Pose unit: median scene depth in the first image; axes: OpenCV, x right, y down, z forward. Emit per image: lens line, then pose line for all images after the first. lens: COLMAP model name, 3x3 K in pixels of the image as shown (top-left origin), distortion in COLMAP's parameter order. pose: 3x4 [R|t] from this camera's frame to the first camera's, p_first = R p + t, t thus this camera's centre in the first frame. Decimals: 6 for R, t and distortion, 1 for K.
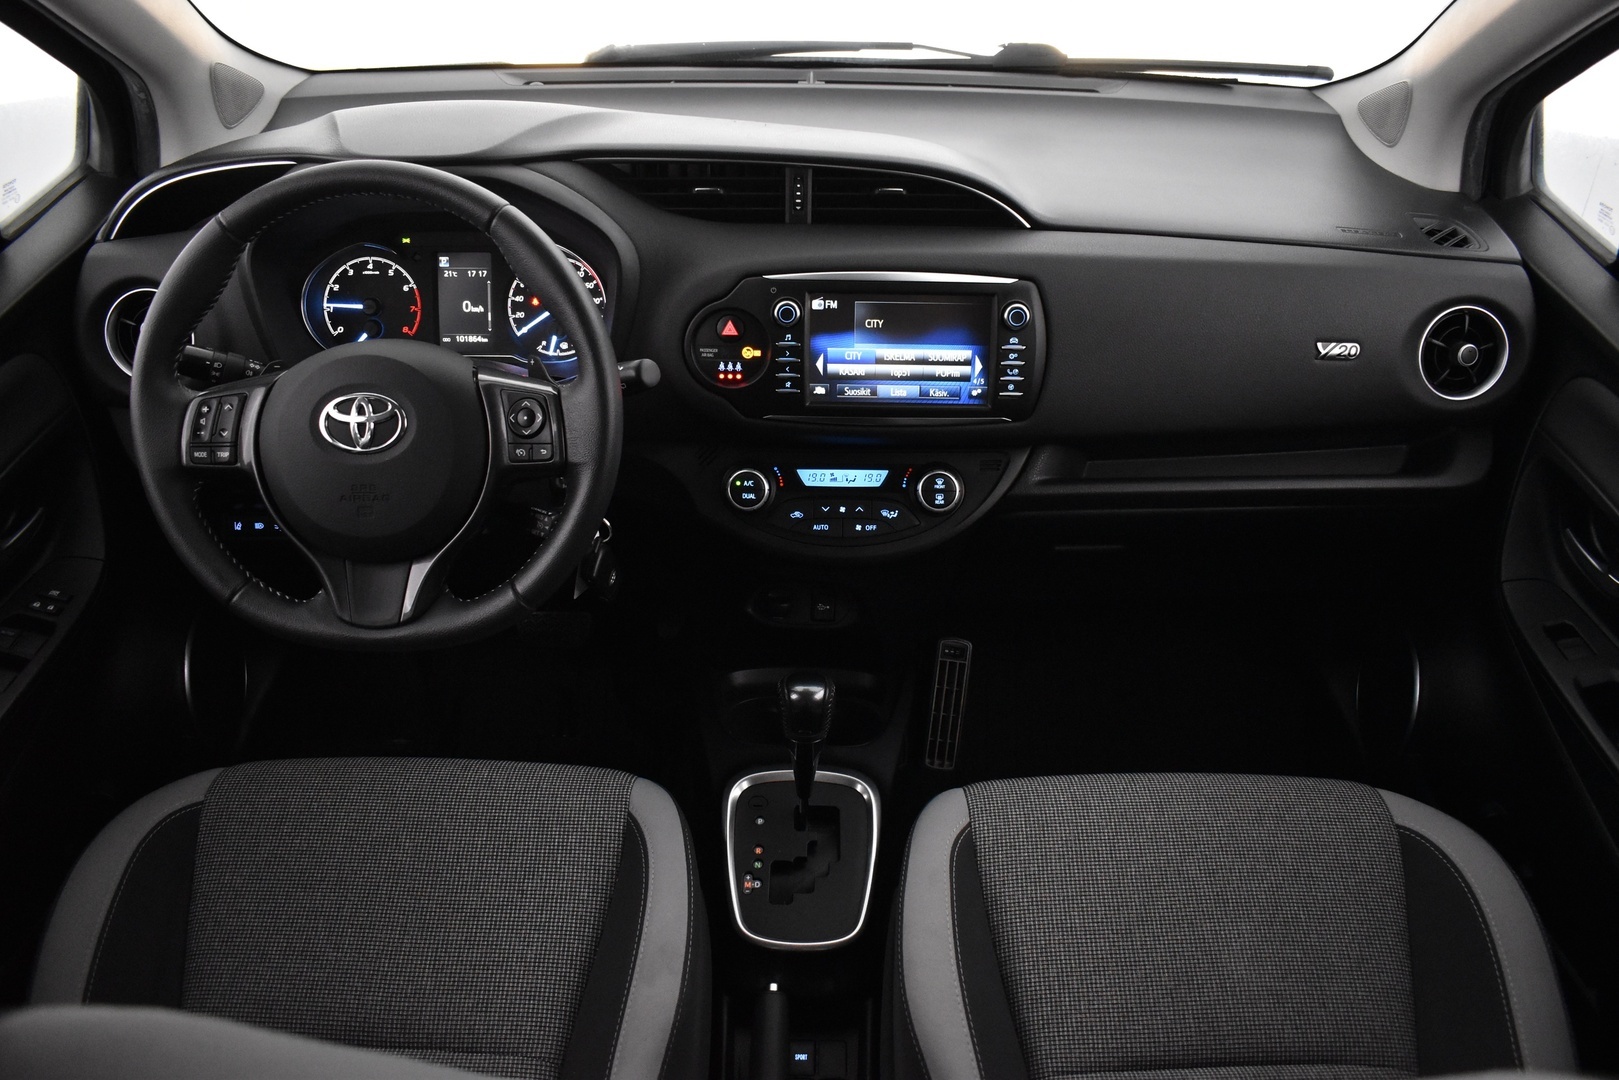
lens RADIAL K [[1305.5, 0, 809.5], [0, 1305.5, 540.0], [0, 0, 1]] dist [-0.053949, -0.004166]
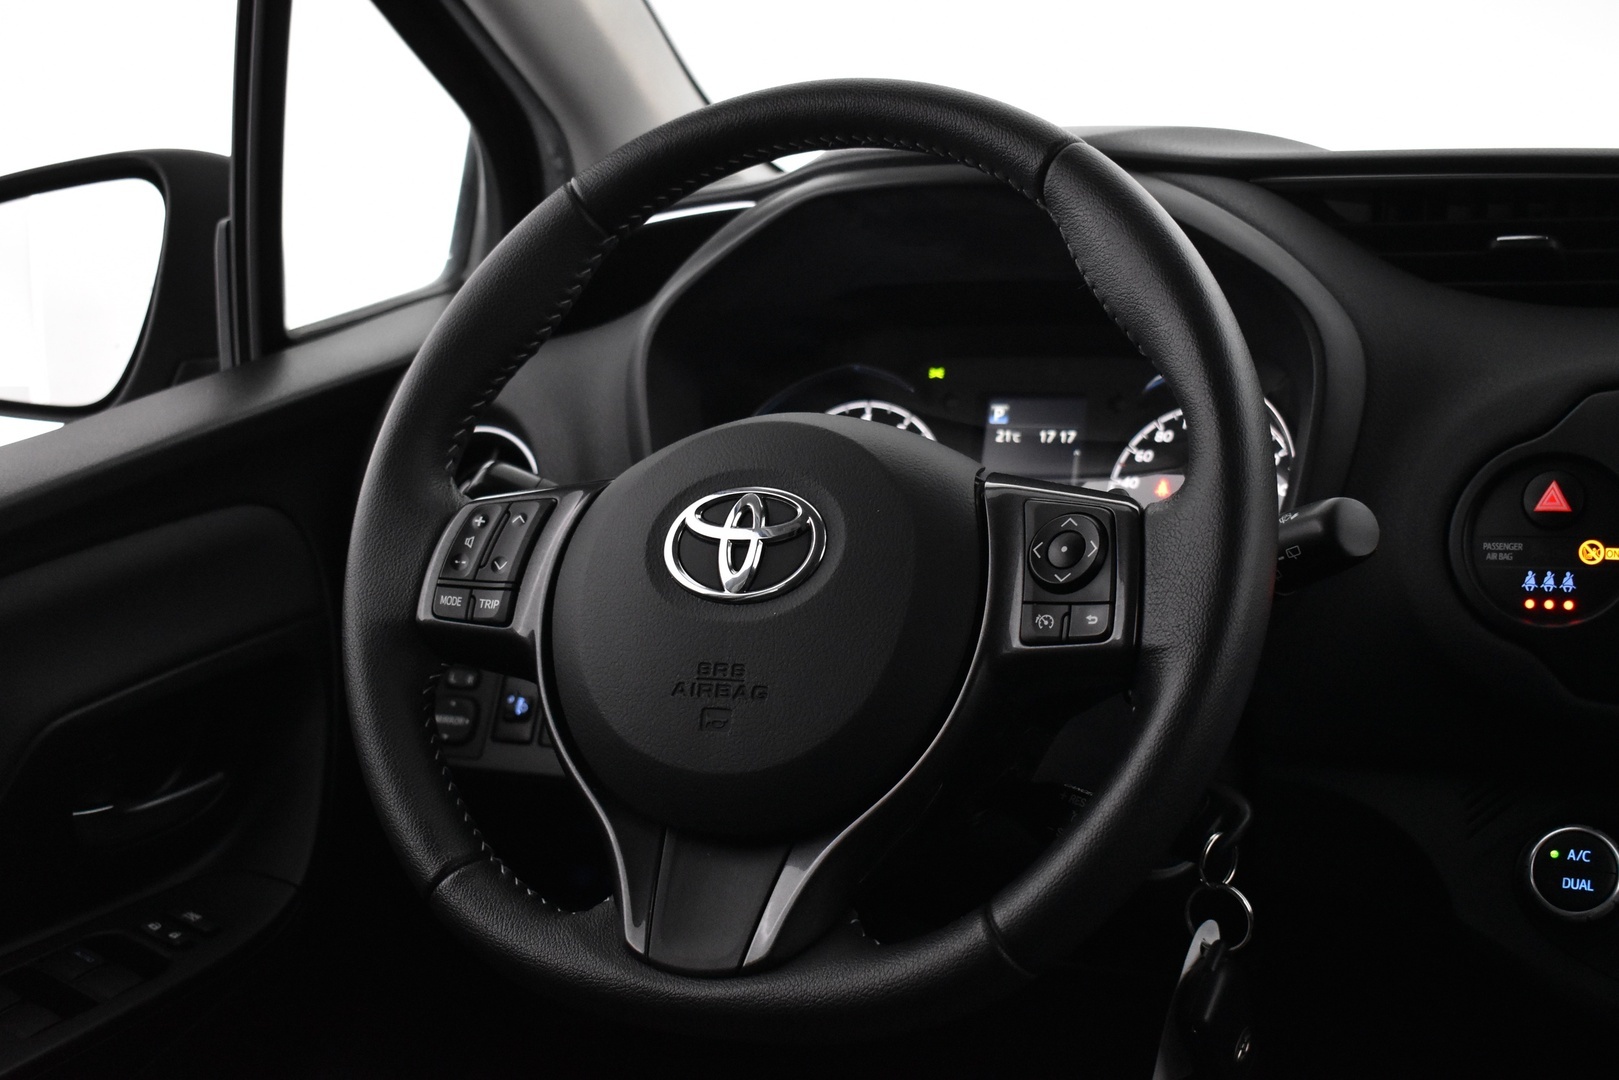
lens RADIAL K [[2207.2, 0, 838.6], [0, 2207.2, 539.8], [0, 0, 1]] dist [-0.016138, -0.008673]
pose [[0.913324, 0.025129, -0.406457, 0.028145], [-0.177675, 0.922677, -0.342197, 0.183631], [0.366430, 0.384754, 0.847168, 0.294266]]
